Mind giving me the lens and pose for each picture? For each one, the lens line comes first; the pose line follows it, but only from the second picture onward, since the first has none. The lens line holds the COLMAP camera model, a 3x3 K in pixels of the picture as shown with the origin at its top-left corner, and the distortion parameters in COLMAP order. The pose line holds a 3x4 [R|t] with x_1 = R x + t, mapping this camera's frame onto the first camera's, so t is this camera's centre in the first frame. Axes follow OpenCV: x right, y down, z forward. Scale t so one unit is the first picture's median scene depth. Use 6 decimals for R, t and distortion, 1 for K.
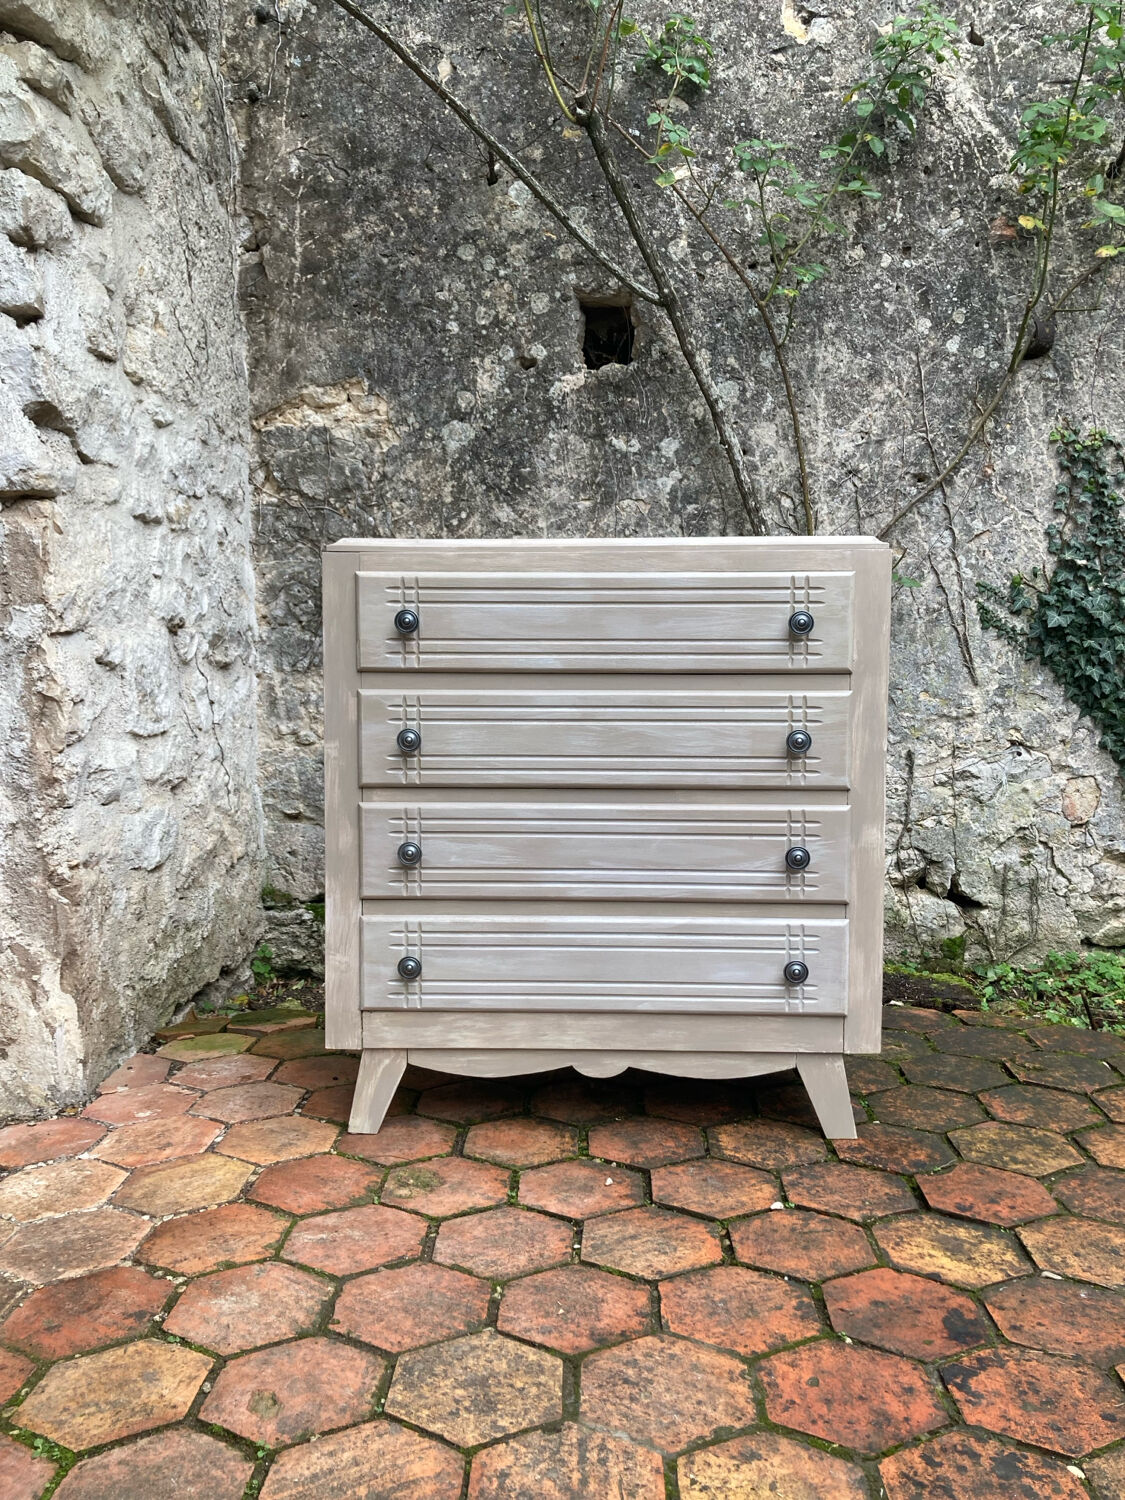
lens RADIAL K [[1232.2, 0, 568.4], [0, 1232.2, 742.6], [0, 0, 1]] dist [0.015369, -0.008355]
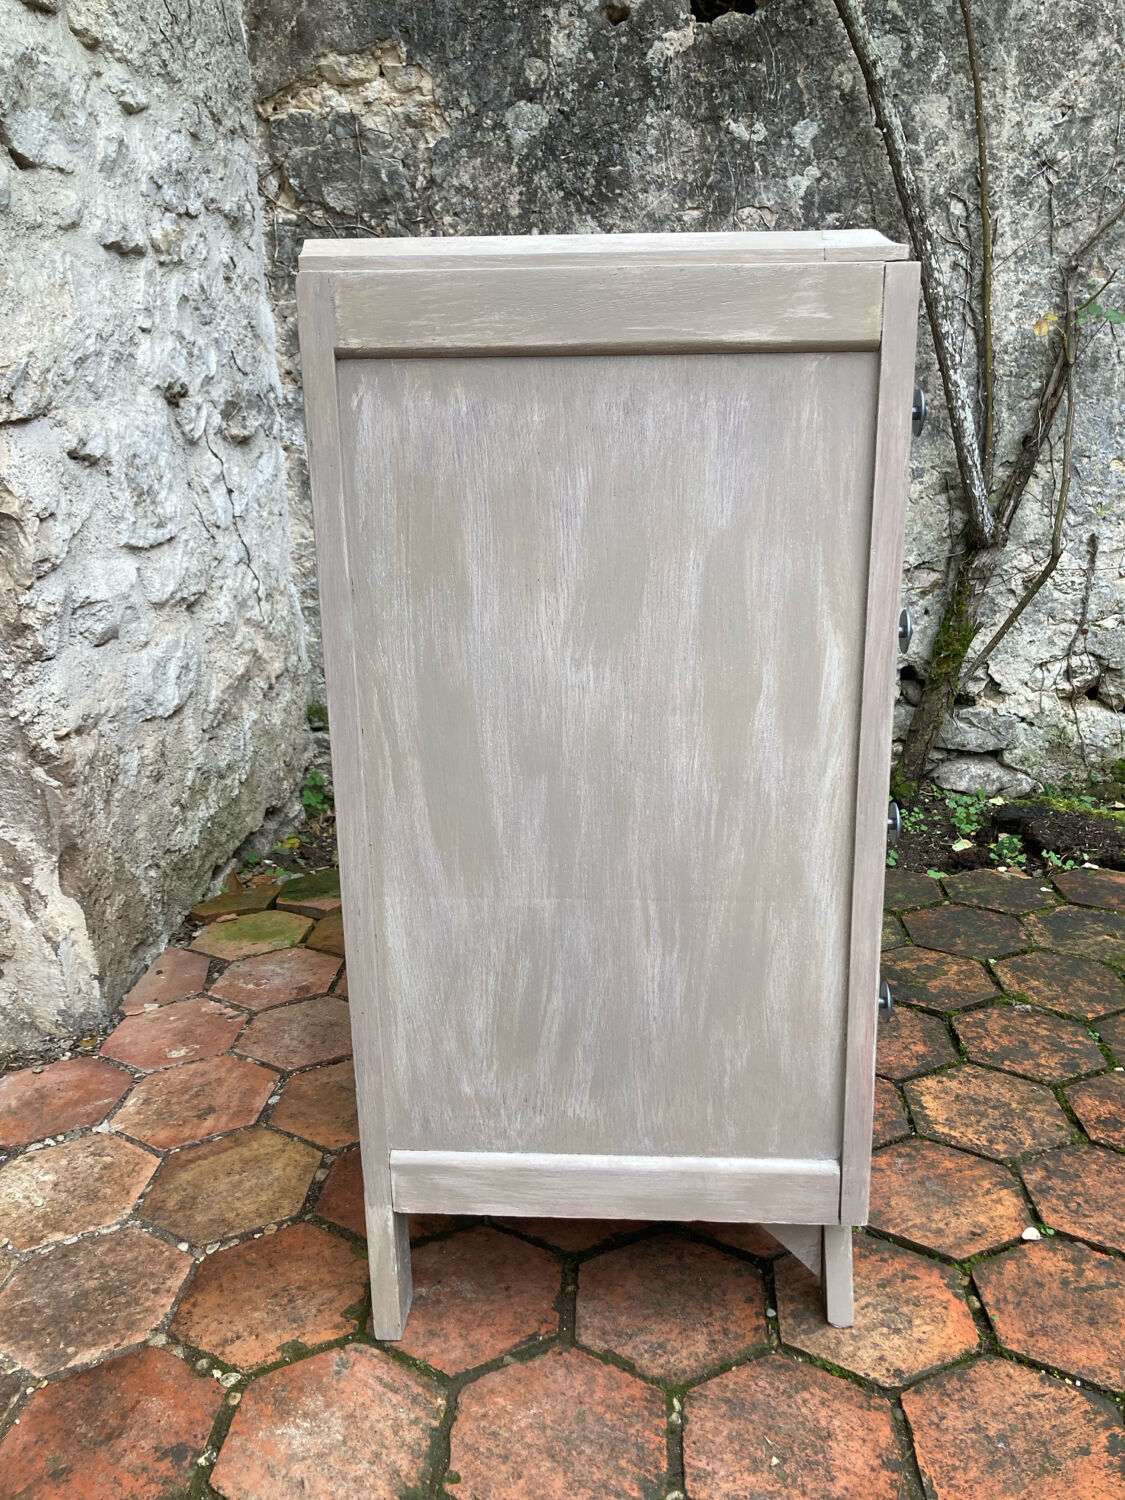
lens RADIAL K [[1232.2, 0, 578.3], [0, 1232.2, 742.4], [0, 0, 1]] dist [0.015369, -0.008355]
pose [[0.999682, -0.007278, -0.024160, -0.043133], [0.012287, 0.976720, 0.214165, -0.038899], [0.022039, -0.214393, 0.976499, 0.178387]]
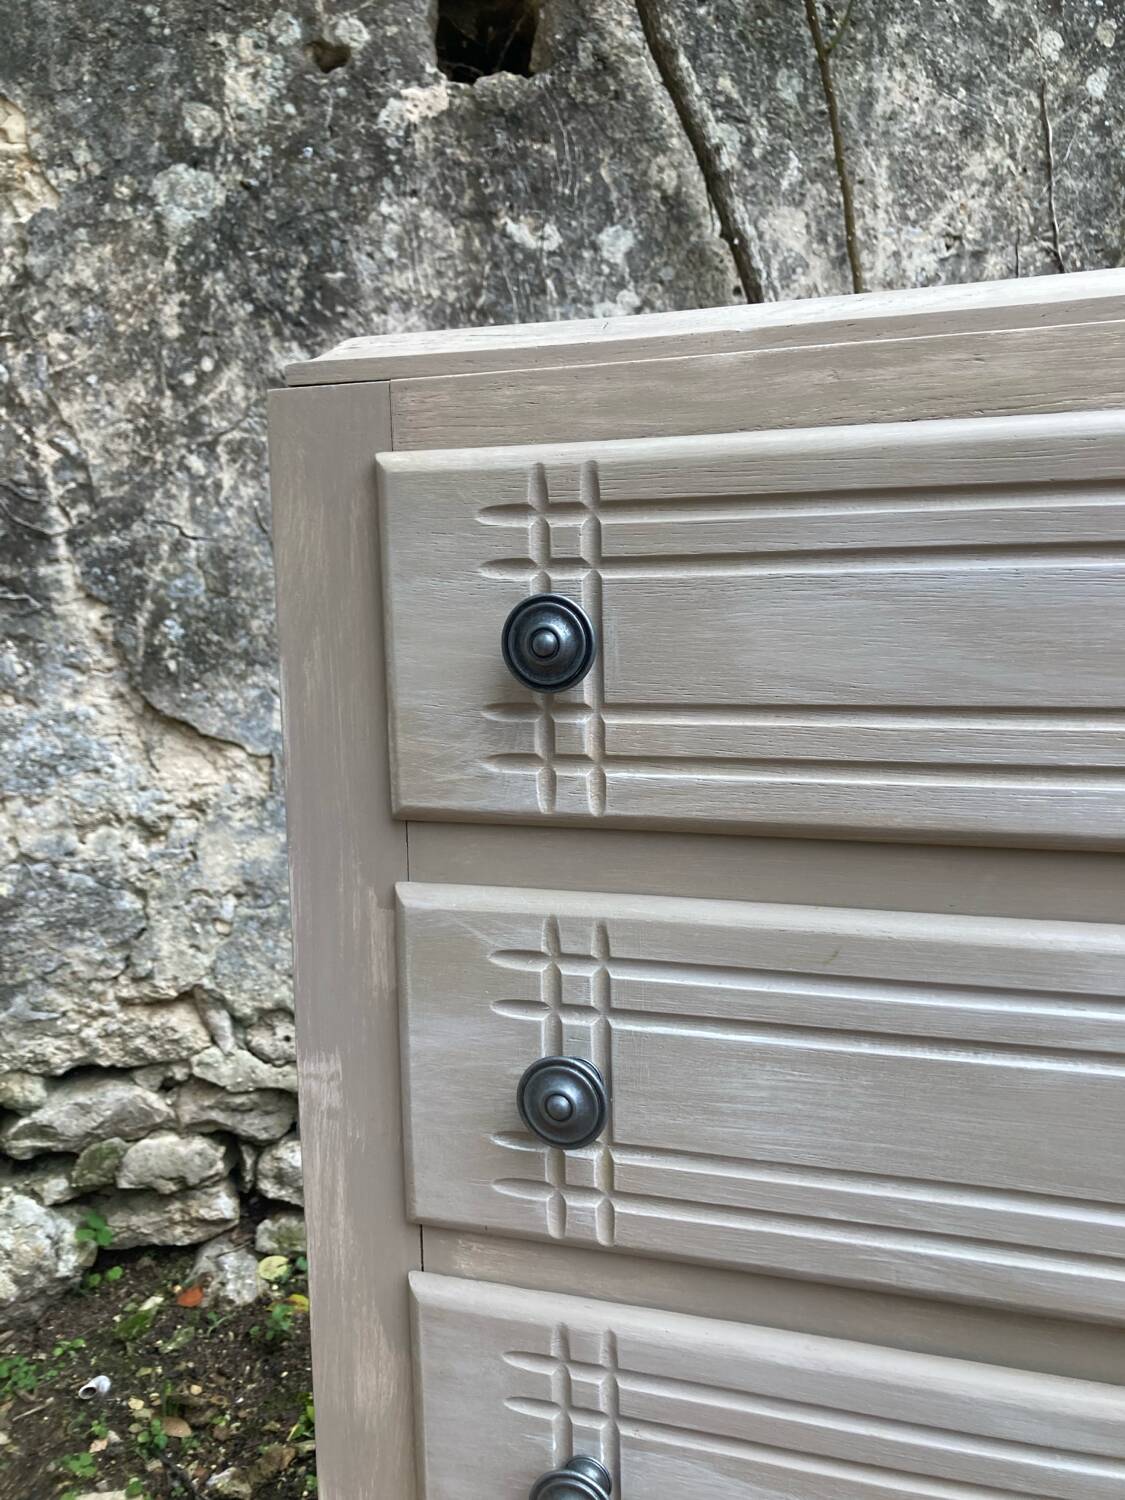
lens RADIAL K [[1232.2, 0, 562.9], [0, 1232.2, 738.8], [0, 0, 1]] dist [0.015369, -0.008355]
pose [[0.968982, -0.042834, 0.243390, -0.076870], [0.038974, 0.999027, 0.020655, -0.044748], [-0.244038, -0.010529, 0.969709, 0.513309]]
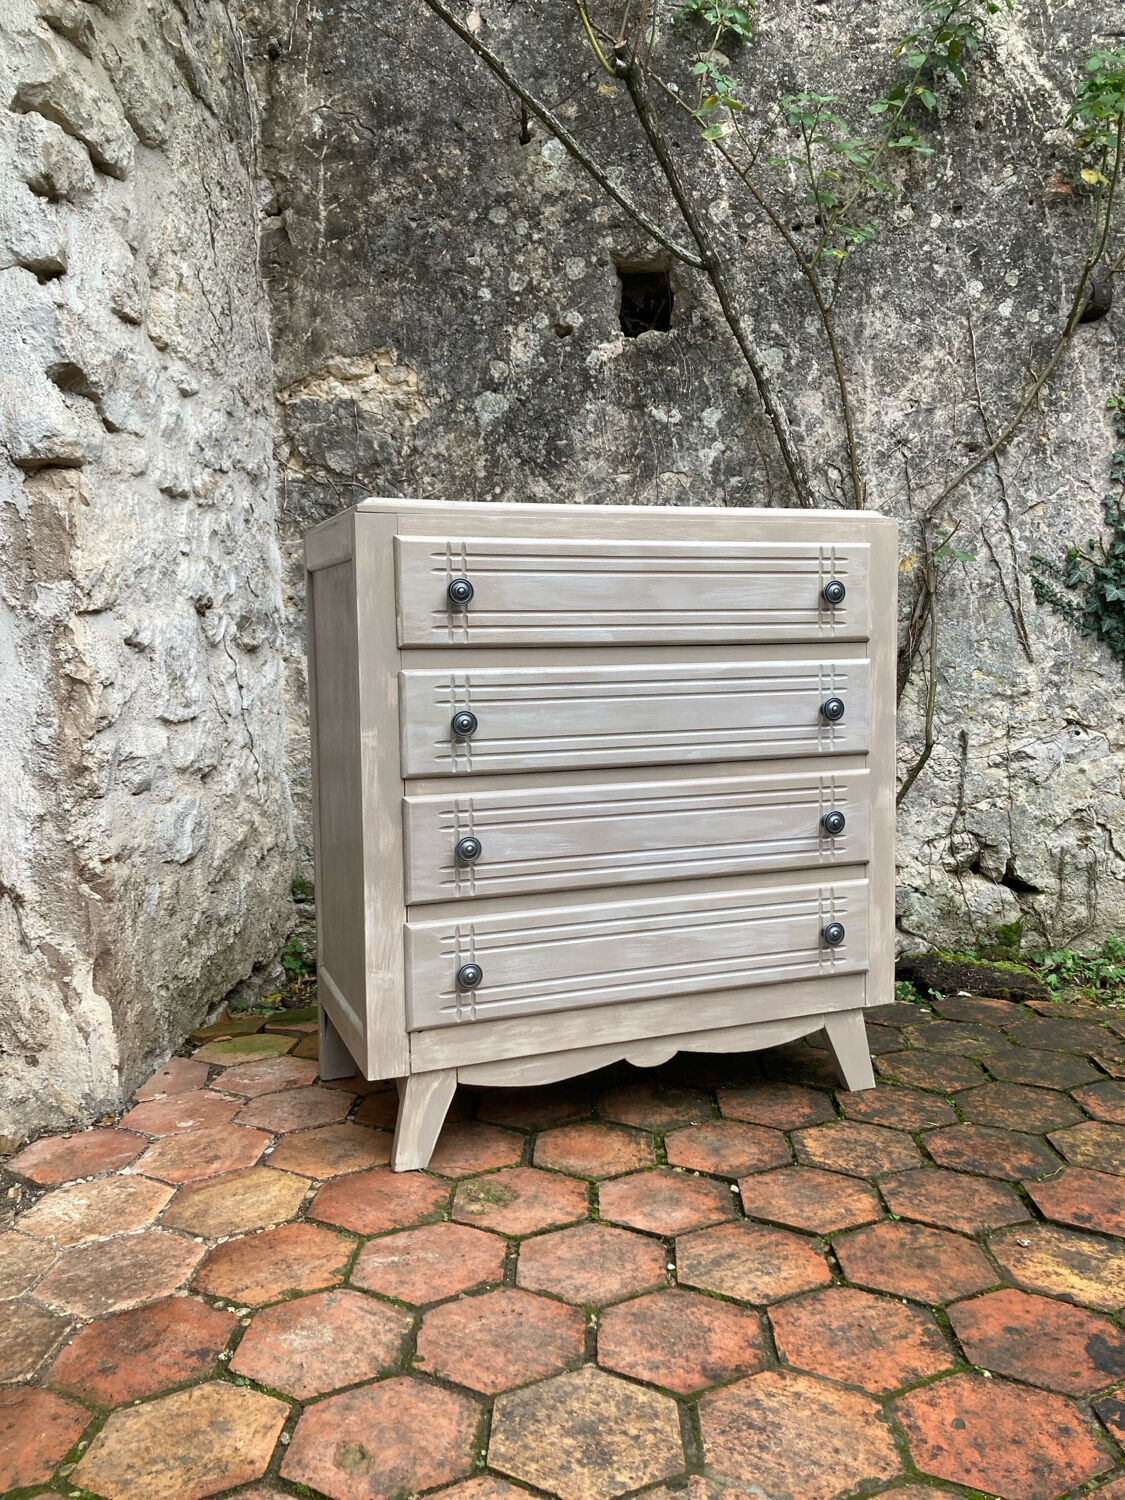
lens RADIAL K [[1232.2, 0, 581.8], [0, 1232.2, 736.1], [0, 0, 1]] dist [0.015369, -0.008355]
pose [[0.999896, -0.009751, 0.010620, -0.032710], [0.009698, 0.999940, 0.005029, 0.003058], [-0.010669, -0.004925, 0.999931, 0.039868]]
